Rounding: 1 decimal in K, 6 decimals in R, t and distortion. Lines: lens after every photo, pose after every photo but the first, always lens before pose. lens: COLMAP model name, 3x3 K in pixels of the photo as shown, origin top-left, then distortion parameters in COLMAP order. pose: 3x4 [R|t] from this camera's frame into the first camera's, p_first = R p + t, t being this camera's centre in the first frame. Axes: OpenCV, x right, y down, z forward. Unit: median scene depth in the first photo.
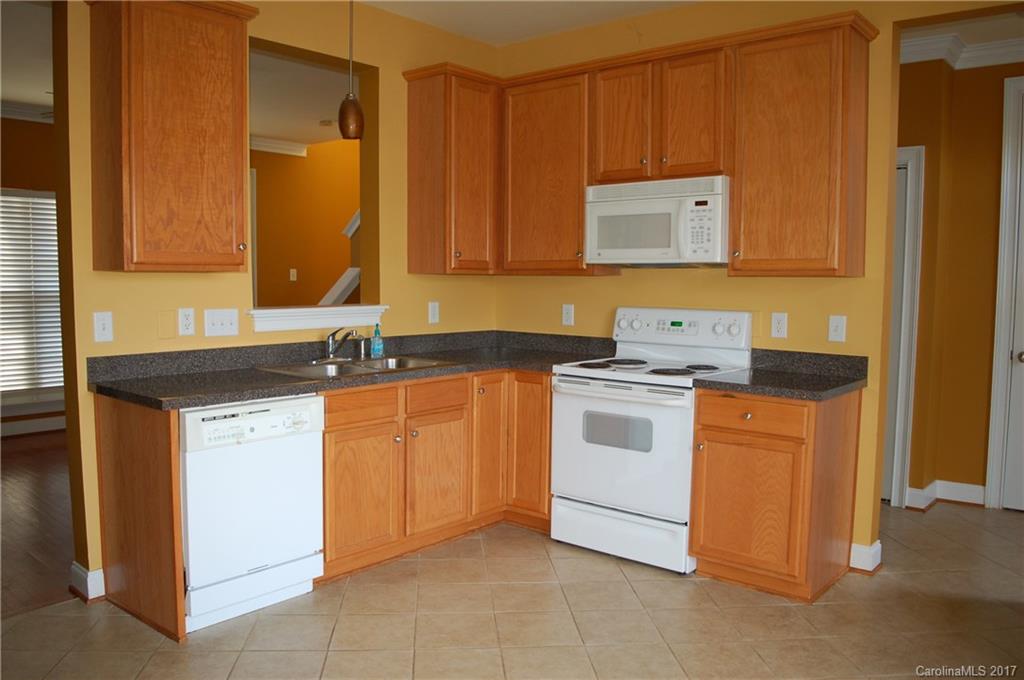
lens RADIAL K [[804.7, 0, 497.2], [0, 804.7, 340.7], [0, 0, 1]] dist [-0.081548, -0.000042]
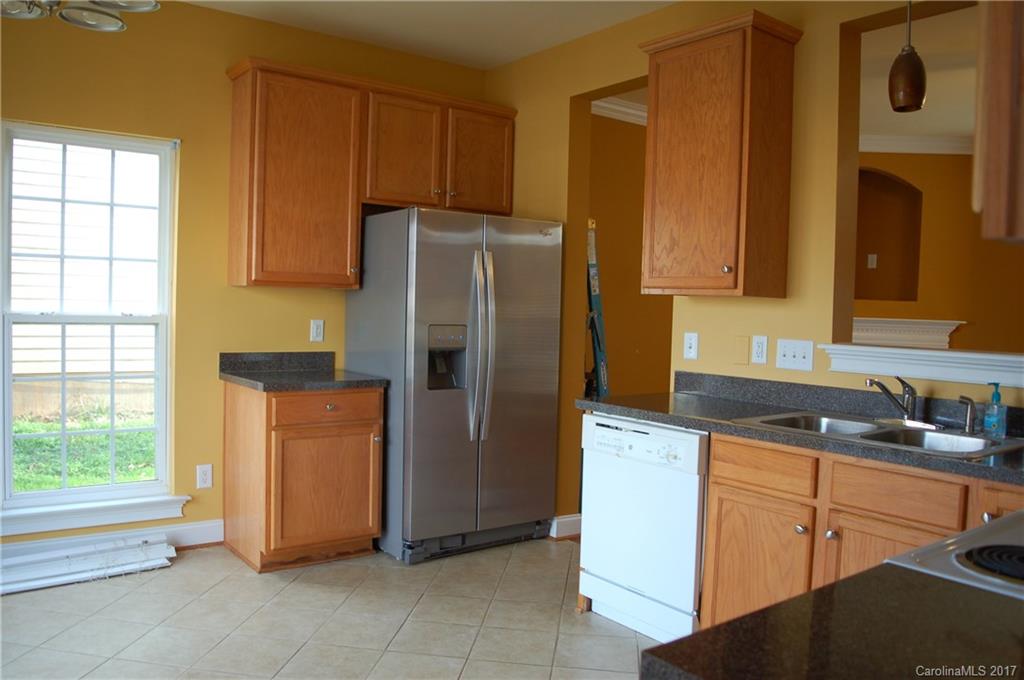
lens RADIAL K [[804.7, 0, 497.2], [0, 804.7, 340.7], [0, 0, 1]] dist [-0.081548, -0.000042]
pose [[-0.217581, 0.029481, -0.975597, 0.564632], [-0.111104, 0.992299, 0.054765, -0.047229], [0.969698, 0.120308, -0.212630, 0.806672]]
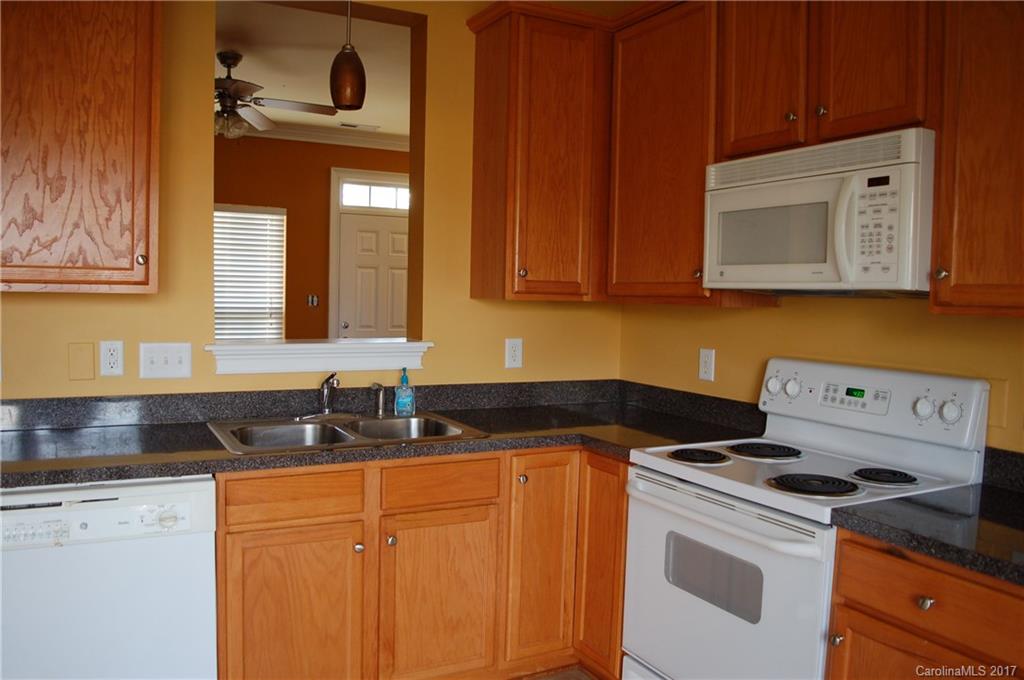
lens RADIAL K [[804.7, 0, 497.2], [0, 804.7, 340.7], [0, 0, 1]] dist [-0.081548, -0.000042]
pose [[0.930801, 0.036095, -0.363741, 0.203095], [-0.044927, 0.998865, -0.015847, -0.040878], [0.362756, 0.031092, 0.931365, 0.388304]]
